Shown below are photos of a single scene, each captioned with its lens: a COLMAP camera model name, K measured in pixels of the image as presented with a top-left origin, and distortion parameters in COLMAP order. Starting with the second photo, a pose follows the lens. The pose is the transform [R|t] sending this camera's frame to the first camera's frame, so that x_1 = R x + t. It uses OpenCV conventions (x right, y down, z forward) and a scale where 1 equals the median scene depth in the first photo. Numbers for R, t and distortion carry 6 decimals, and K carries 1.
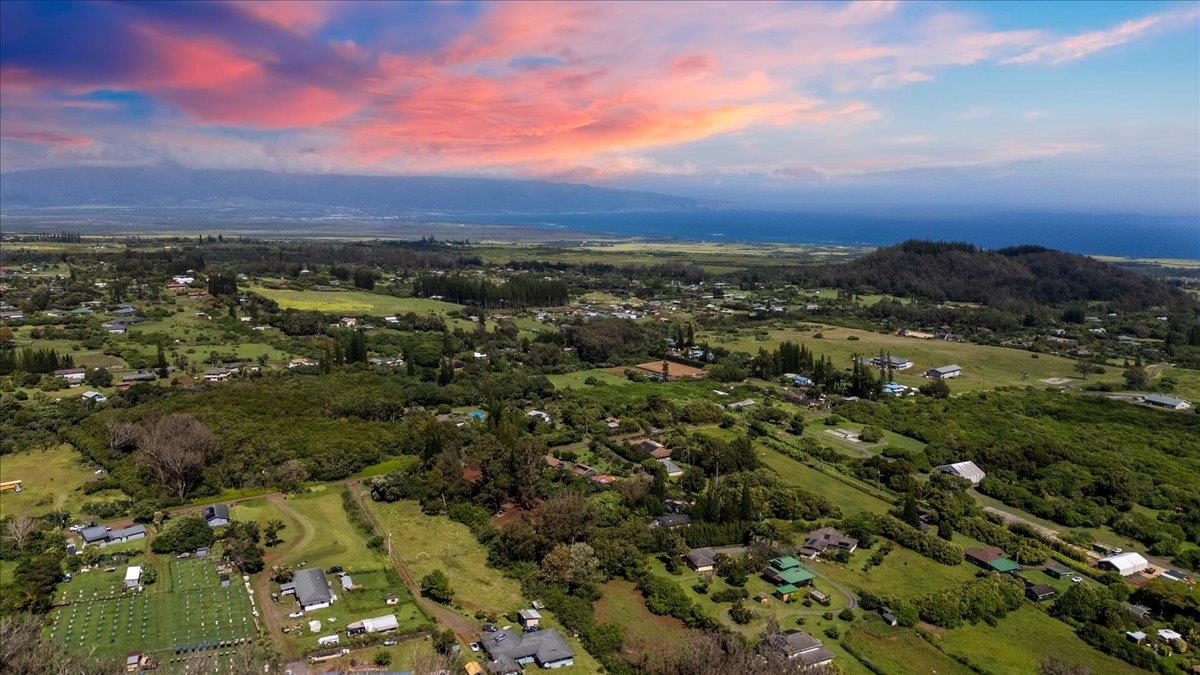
lens RADIAL K [[880.4, 0, 600.0], [0, 880.4, 337.5], [0, 0, 1]] dist [0.086370, -0.088138]
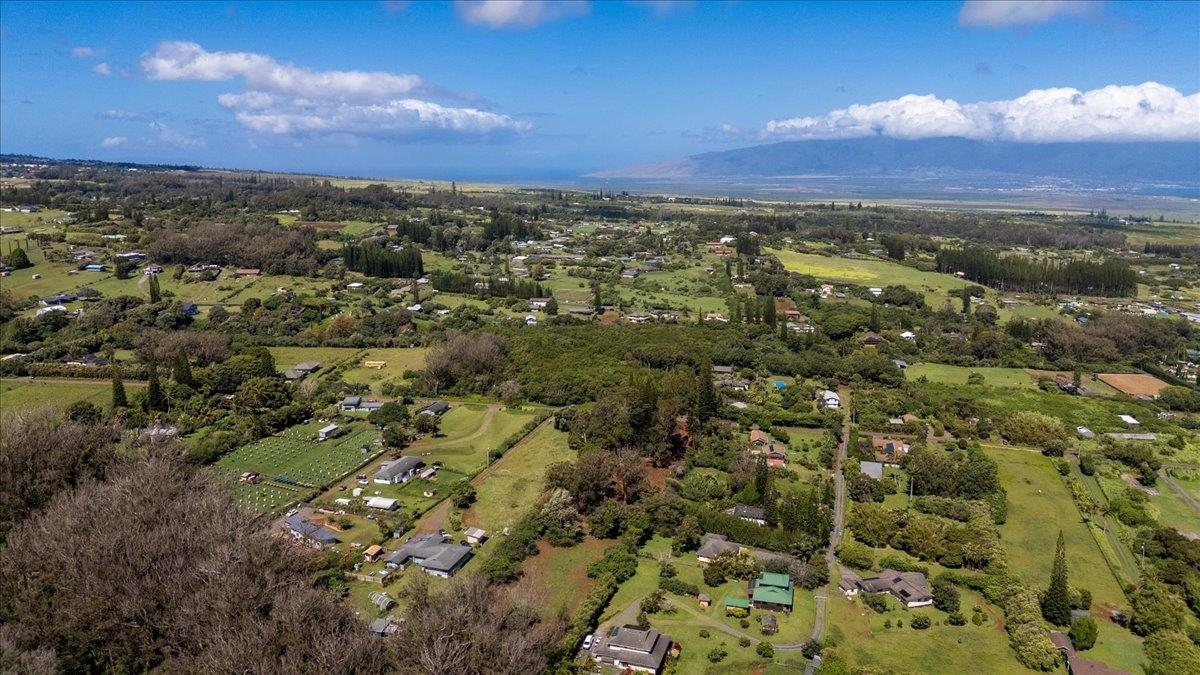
lens RADIAL K [[880.4, 0, 600.0], [0, 880.4, 337.5], [0, 0, 1]] dist [0.086370, -0.088138]
pose [[0.735554, 0.136339, -0.663606, 0.167106], [-0.114690, 0.990462, 0.076367, -0.007914], [0.667688, 0.019937, 0.744174, 0.060550]]
